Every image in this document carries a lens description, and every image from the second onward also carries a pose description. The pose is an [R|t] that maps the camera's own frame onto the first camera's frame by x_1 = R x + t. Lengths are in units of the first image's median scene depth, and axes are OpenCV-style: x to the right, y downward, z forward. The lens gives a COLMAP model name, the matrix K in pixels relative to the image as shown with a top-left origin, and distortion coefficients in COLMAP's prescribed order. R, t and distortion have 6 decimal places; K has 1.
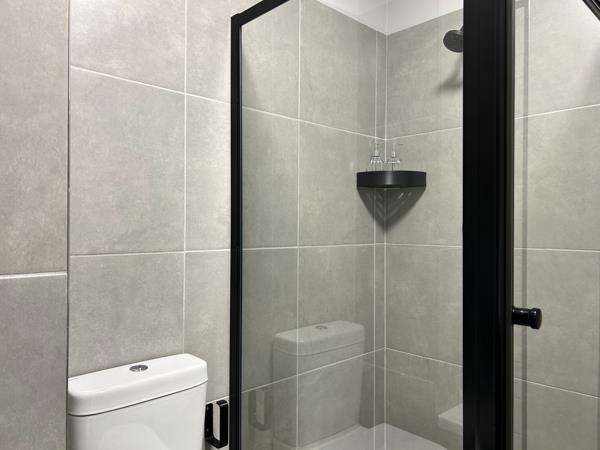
lens RADIAL K [[452.3, 0, 301.4], [0, 452.3, 225.4], [0, 0, 1]] dist [0.065008, -0.074317]
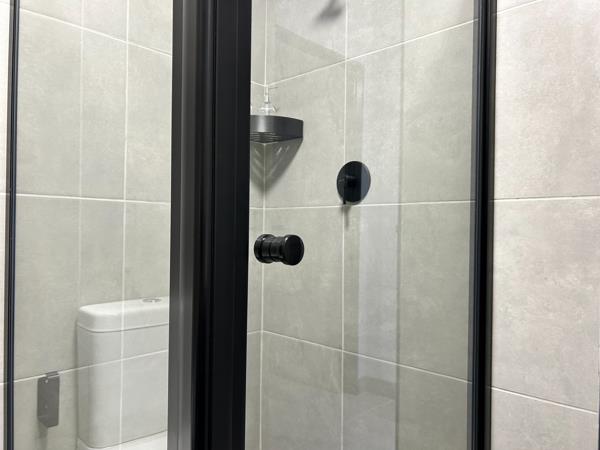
lens RADIAL K [[452.3, 0, 297.4], [0, 452.3, 224.9], [0, 0, 1]] dist [0.065008, -0.074317]
pose [[0.999140, 0.009908, 0.040266, 0.255943], [-0.009808, 0.999948, -0.002674, 0.086636], [-0.040290, 0.002276, 0.999185, 0.176219]]
